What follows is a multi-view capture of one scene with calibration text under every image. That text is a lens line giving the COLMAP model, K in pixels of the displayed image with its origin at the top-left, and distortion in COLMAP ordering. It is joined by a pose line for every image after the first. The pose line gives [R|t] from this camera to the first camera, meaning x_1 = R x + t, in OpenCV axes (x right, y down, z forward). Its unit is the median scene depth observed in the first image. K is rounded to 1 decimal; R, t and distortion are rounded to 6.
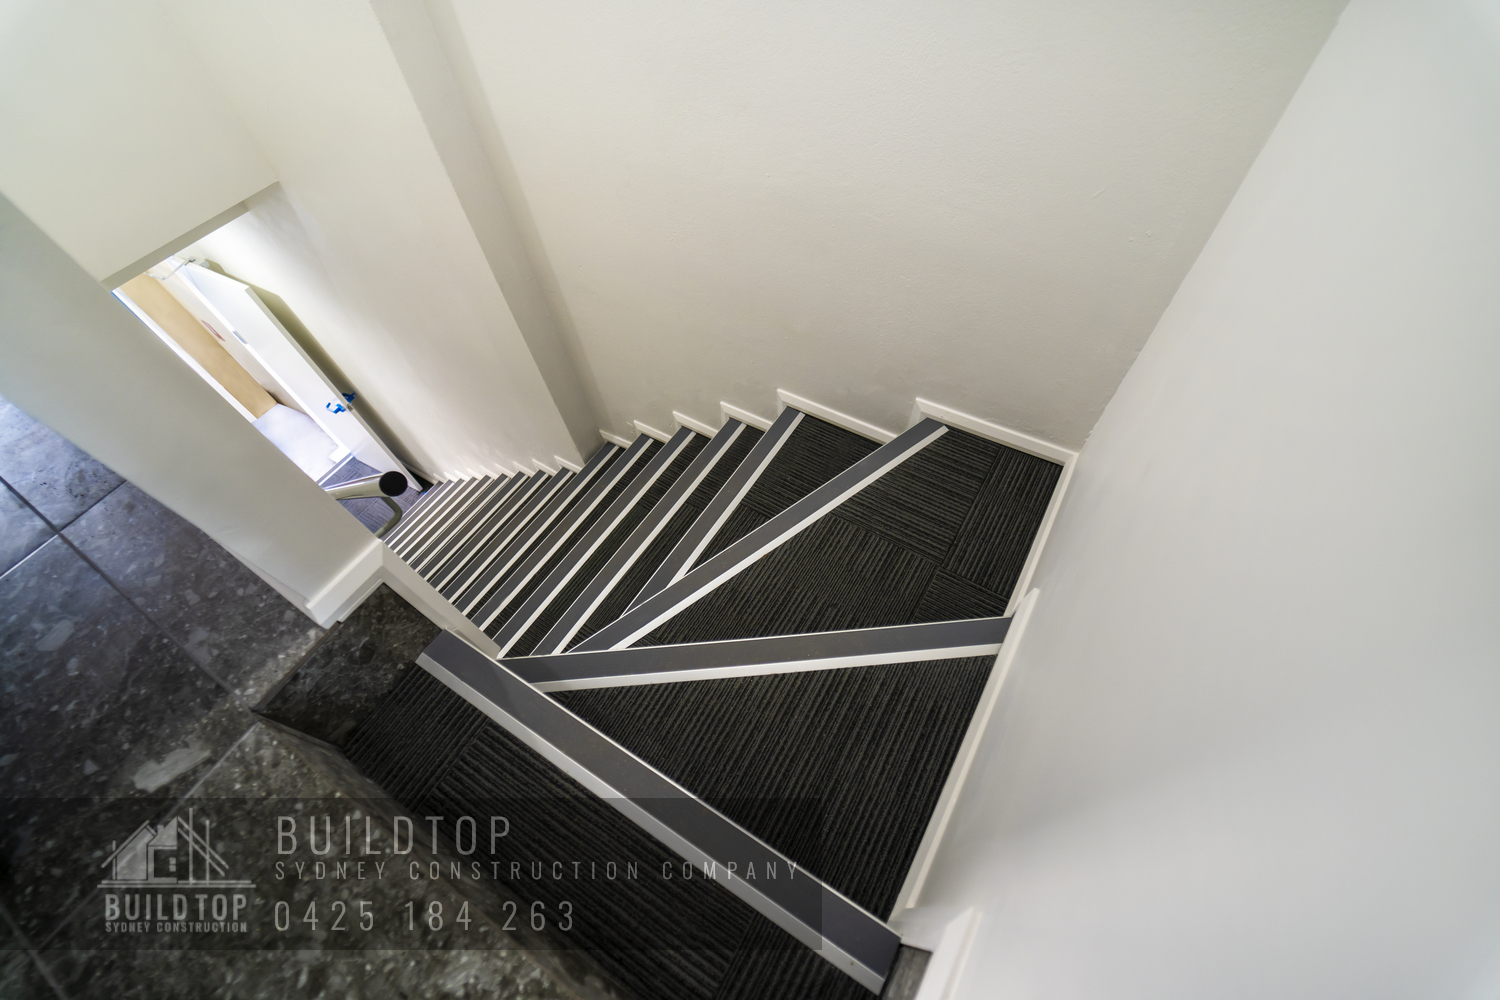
lens RADIAL K [[622.4, 0, 750.0], [0, 622.4, 500.0], [0, 0, 1]] dist [-0.002131, -0.007376]
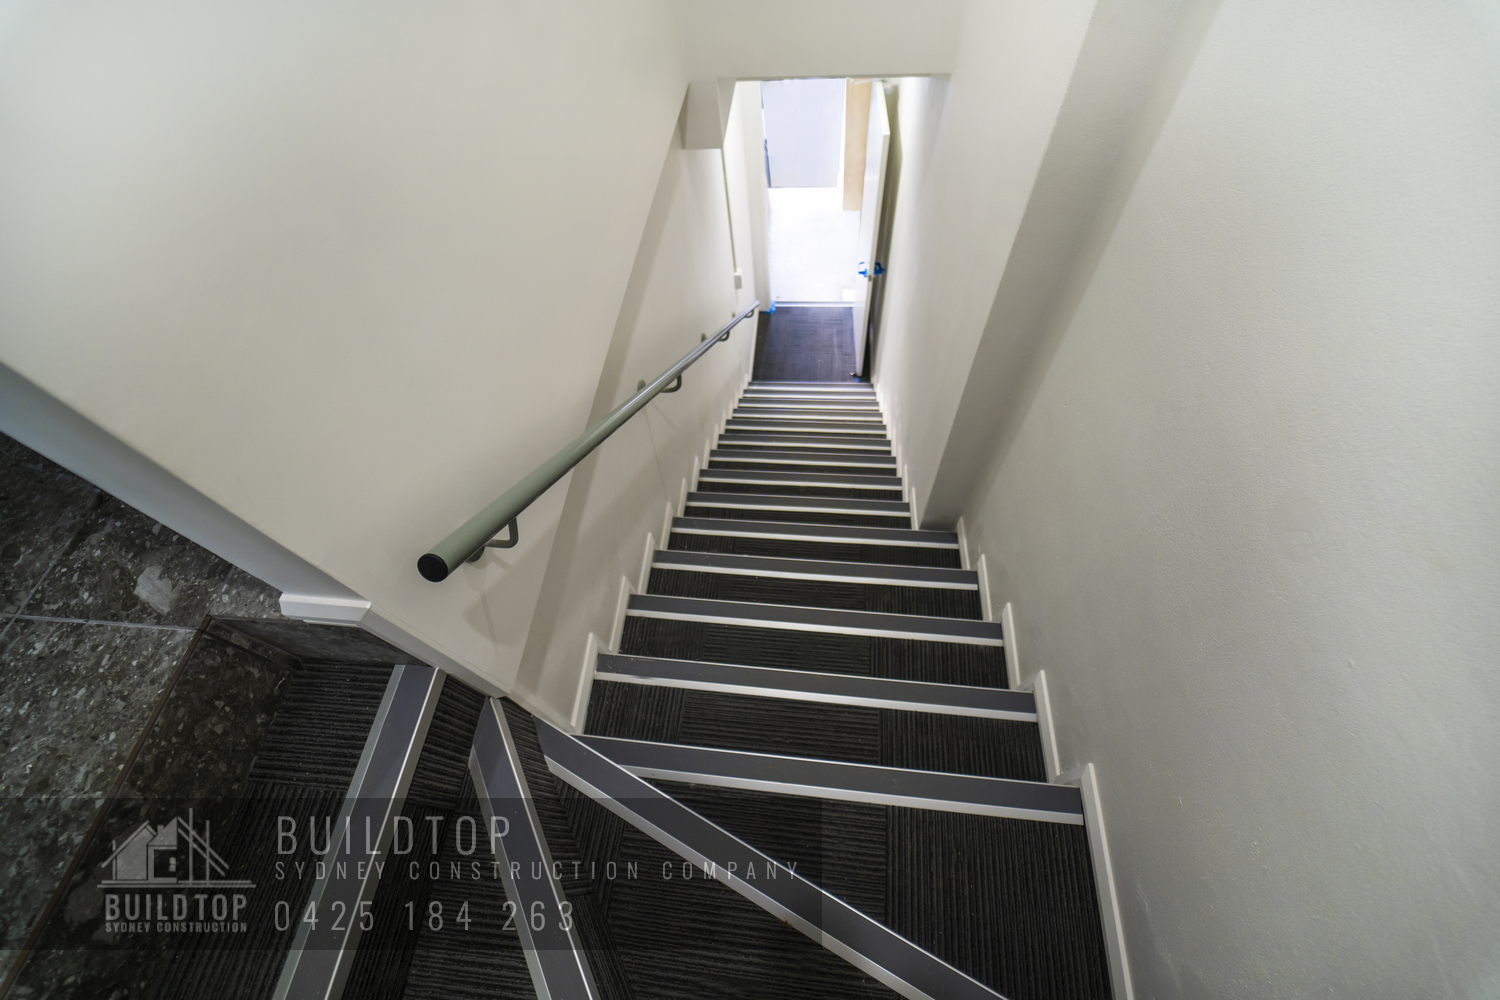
lens RADIAL K [[622.4, 0, 750.0], [0, 622.4, 500.0], [0, 0, 1]] dist [-0.002131, -0.007376]
pose [[0.448977, 0.783237, -0.430070, -0.093430], [-0.712837, 0.604175, 0.356140, -0.602350], [0.538780, 0.146671, 0.829581, 0.480361]]
